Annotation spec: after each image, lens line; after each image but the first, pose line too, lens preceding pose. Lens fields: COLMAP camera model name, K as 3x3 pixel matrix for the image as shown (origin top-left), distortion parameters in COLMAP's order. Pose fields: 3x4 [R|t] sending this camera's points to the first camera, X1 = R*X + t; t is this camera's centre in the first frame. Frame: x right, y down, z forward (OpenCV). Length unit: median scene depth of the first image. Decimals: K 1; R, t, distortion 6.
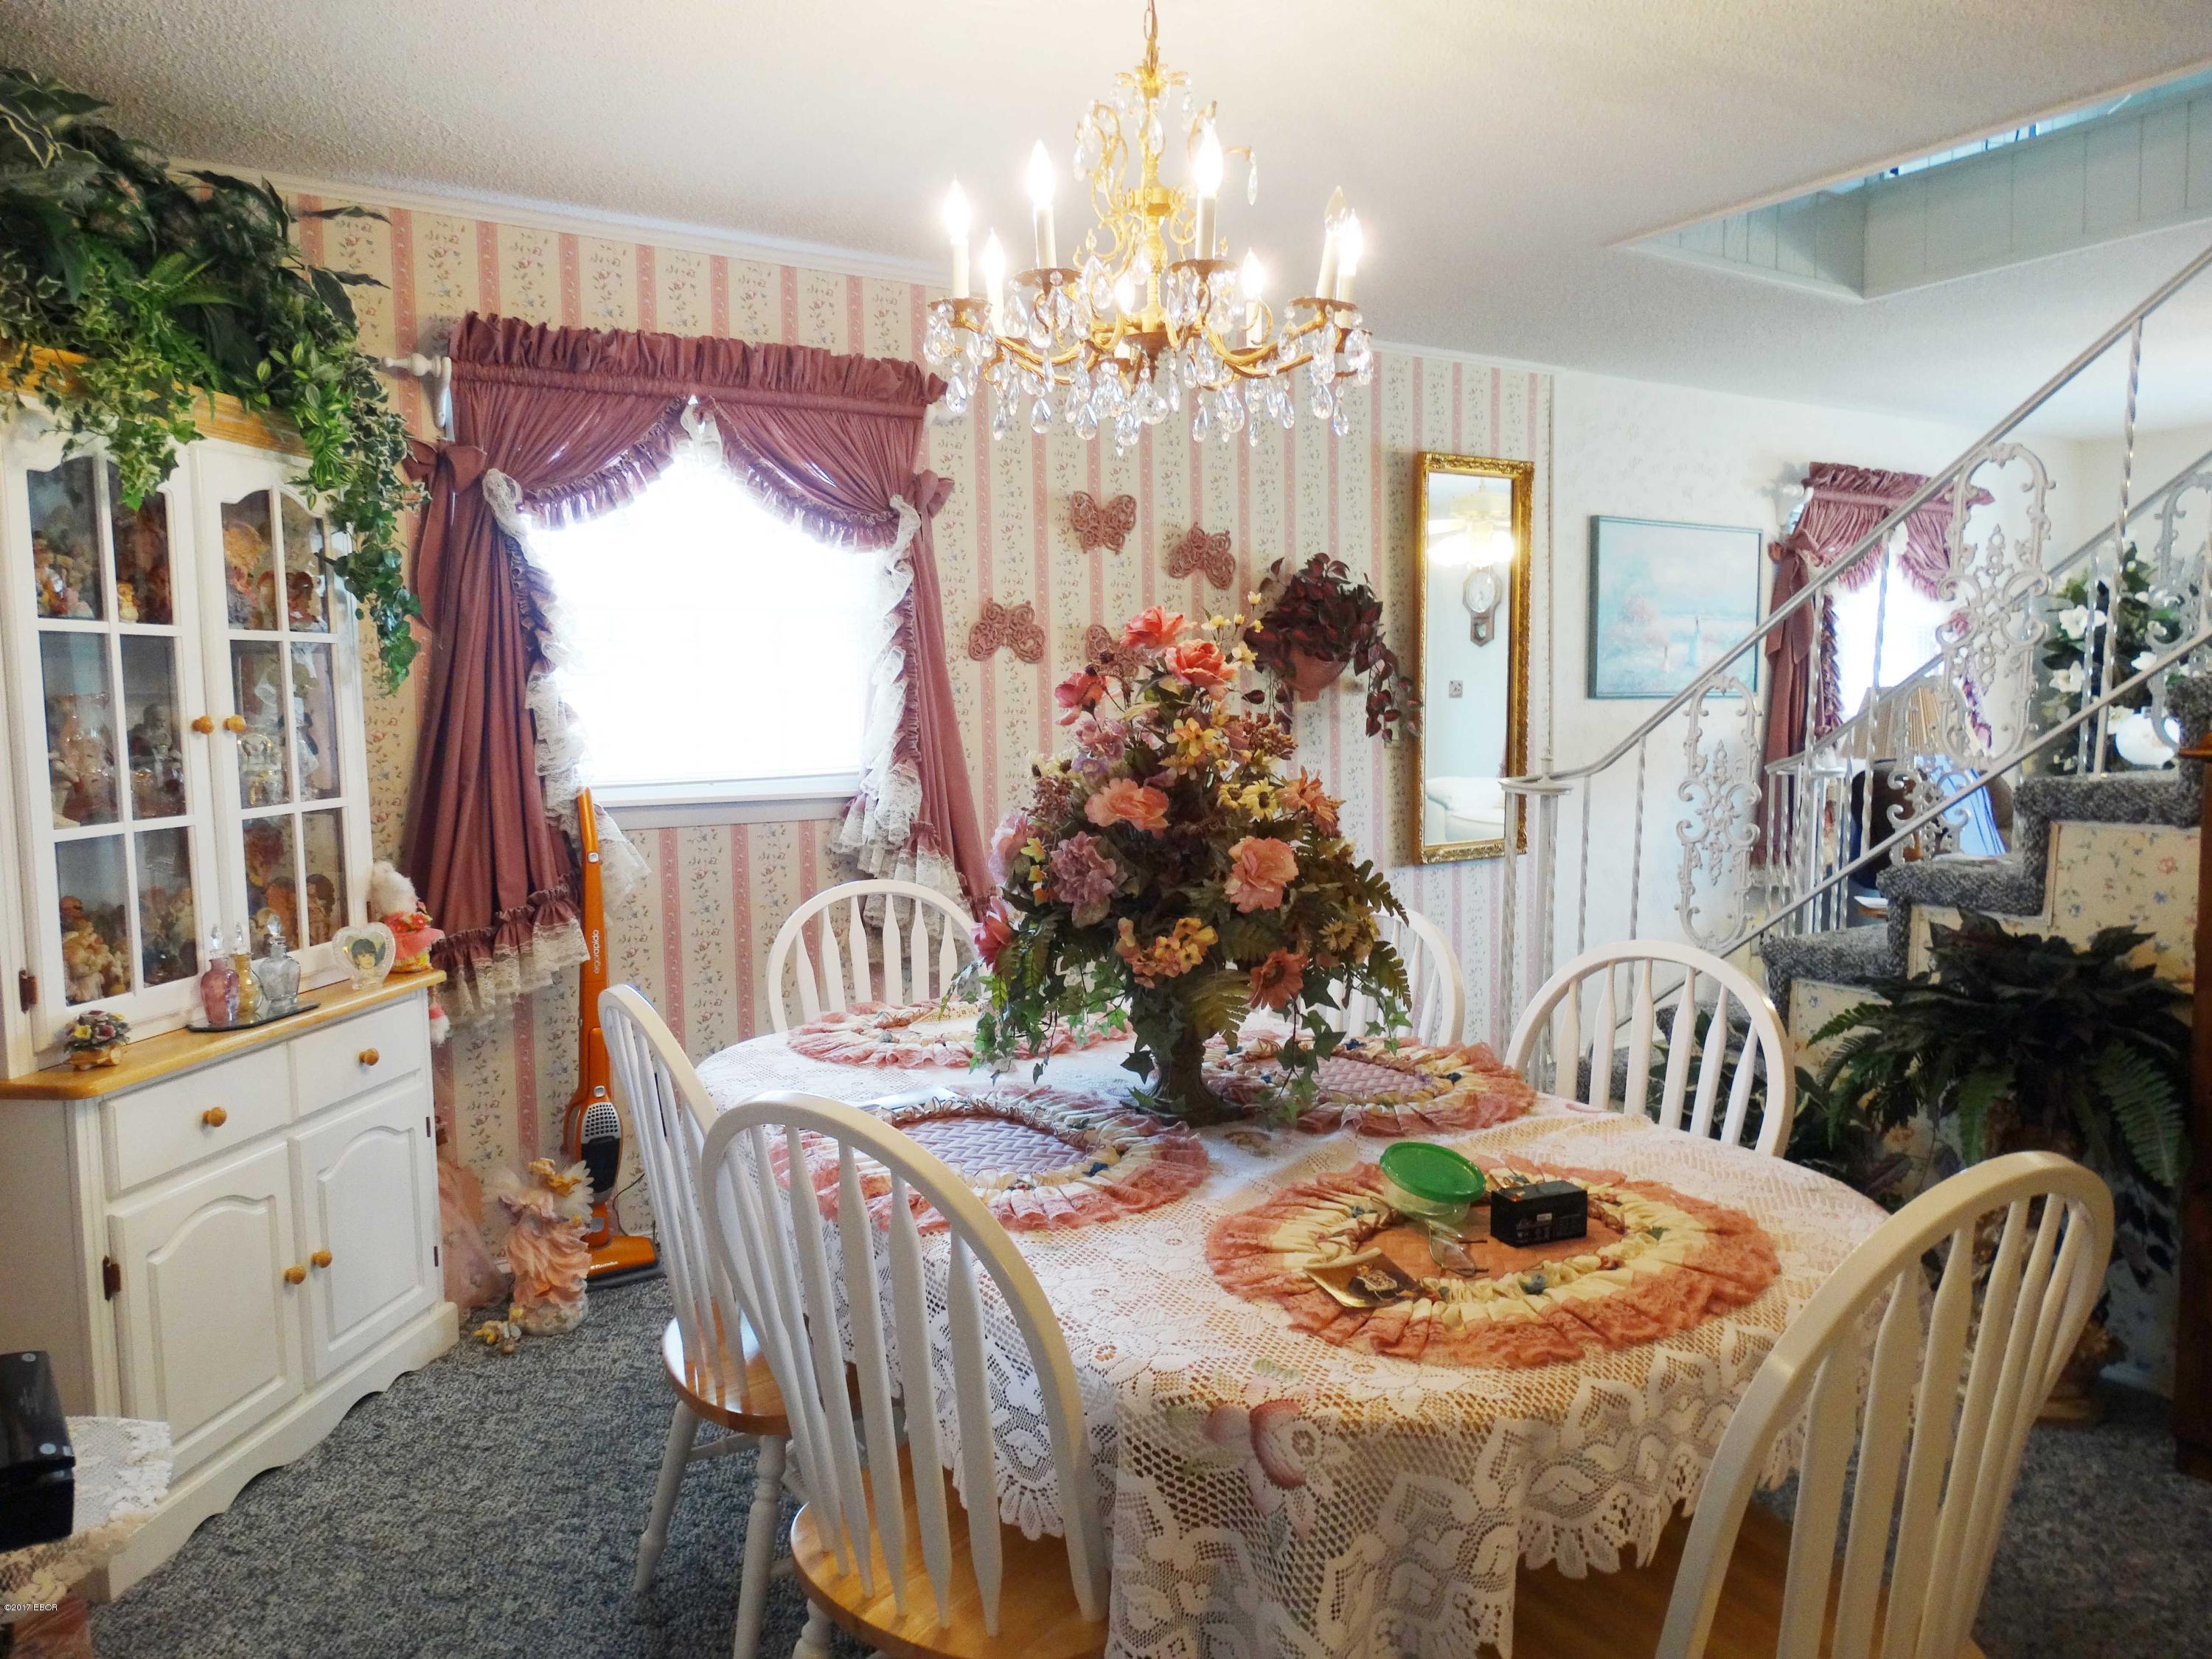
lens RADIAL K [[1568.2, 0, 1105.0], [0, 1568.2, 820.7], [0, 0, 1]] dist [0.003421, -0.000255]
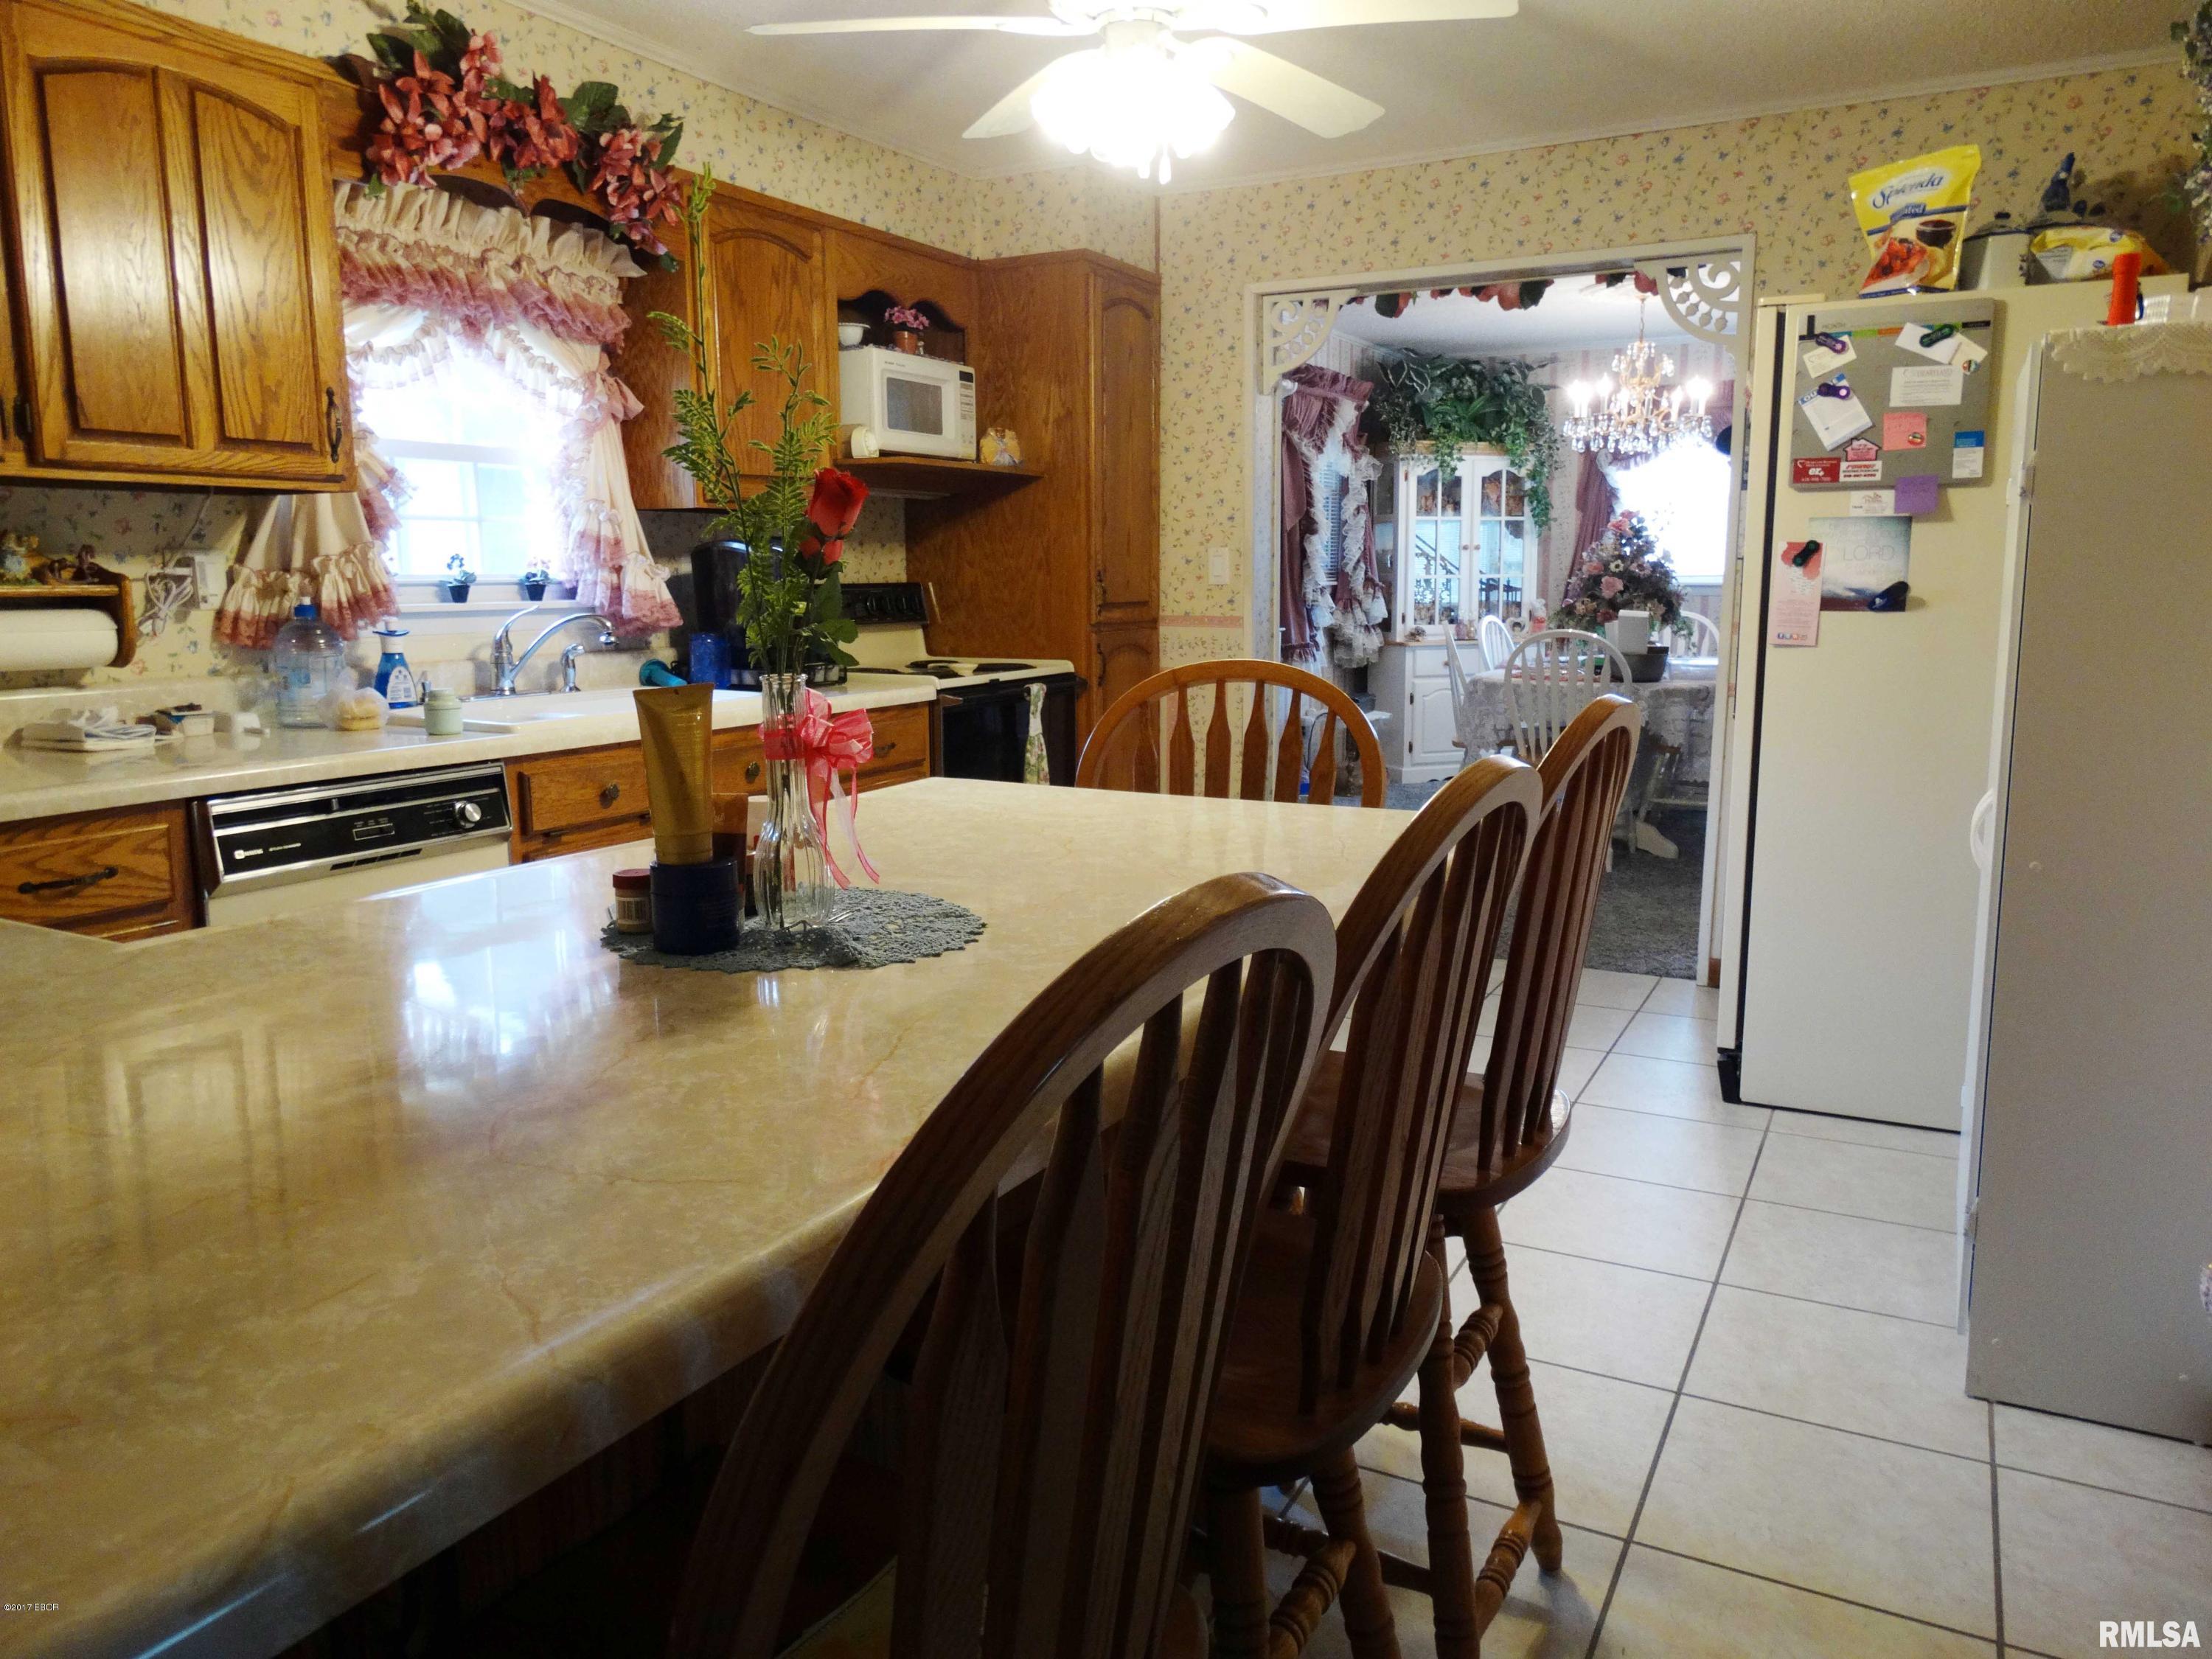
lens RADIAL K [[1568.2, 0, 1105.0], [0, 1568.2, 820.7], [0, 0, 1]] dist [0.003421, -0.000255]
pose [[0.493612, 0.151230, -0.856433, 1.515657], [-0.071866, 0.988490, 0.133129, 0.095377], [0.866708, -0.004165, 0.498799, -1.002914]]
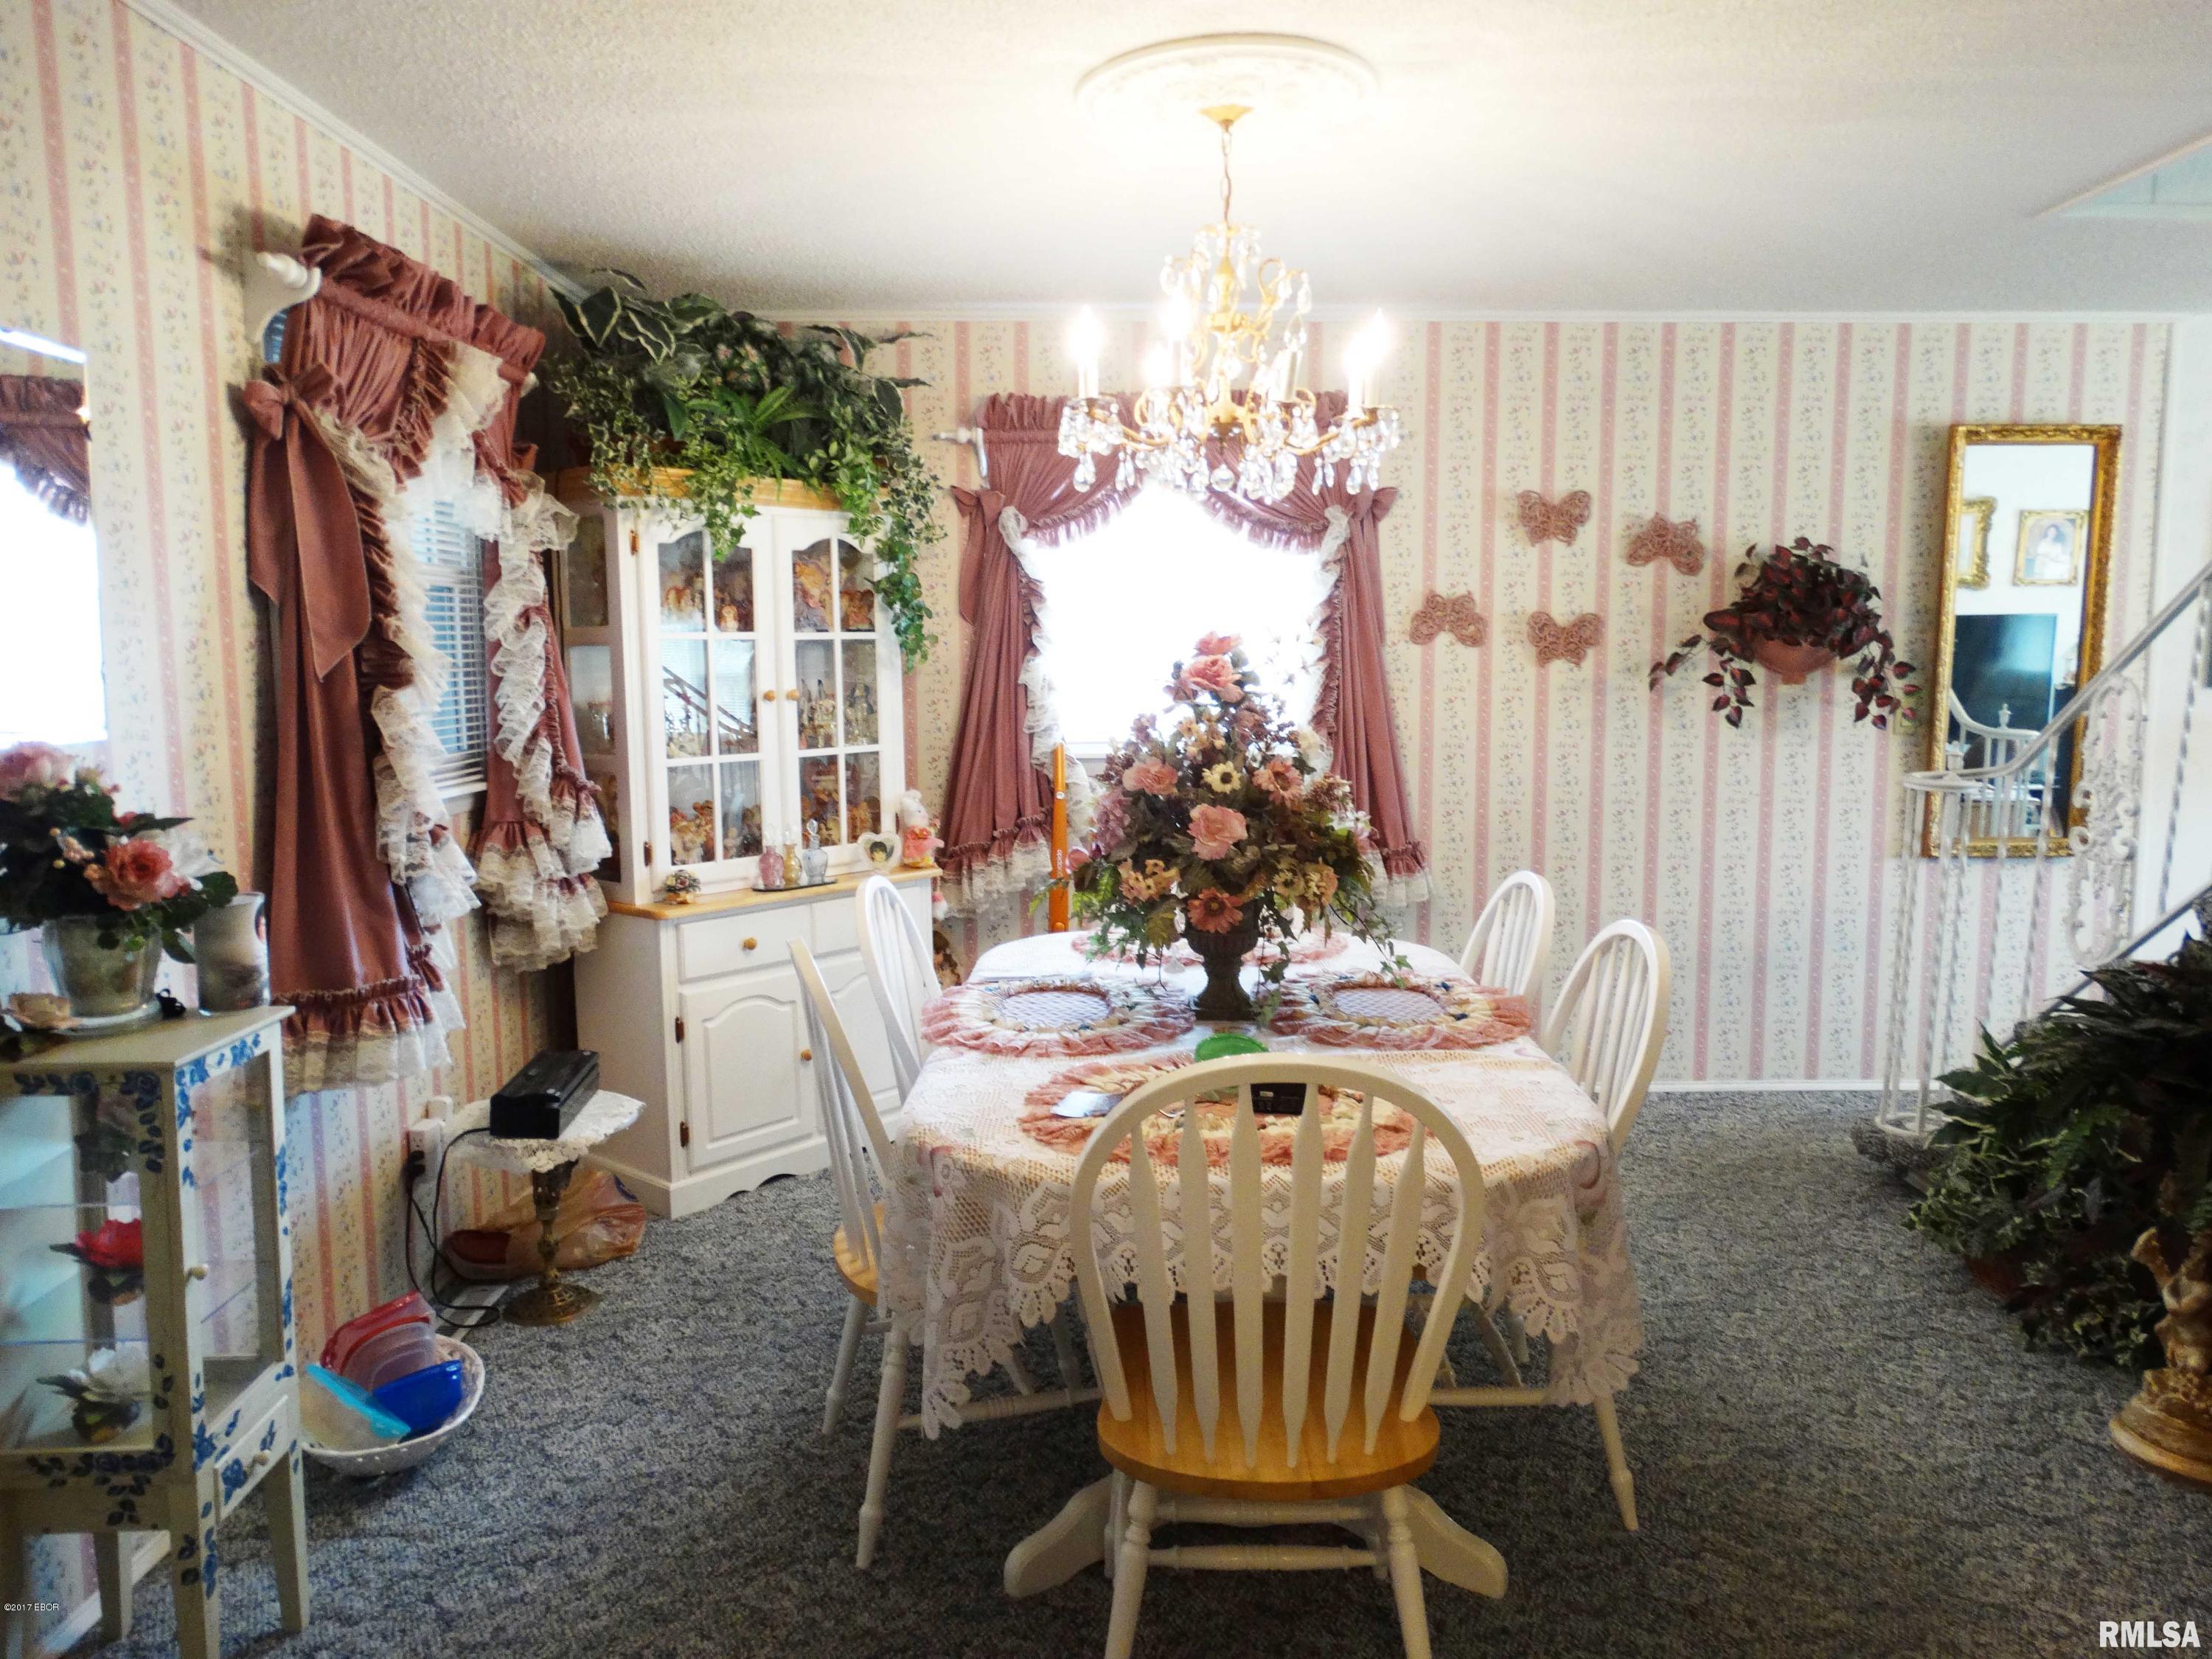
lens RADIAL K [[1541.9, 0, 1115.2], [0, 1541.9, 829.9], [0, 0, 1]] dist [-0.023131, -0.002221]
pose [[0.855384, 0.069764, -0.513275, 0.401704], [-0.048717, 0.997332, 0.054368, -0.021699], [0.515698, -0.021500, 0.856501, -0.106246]]
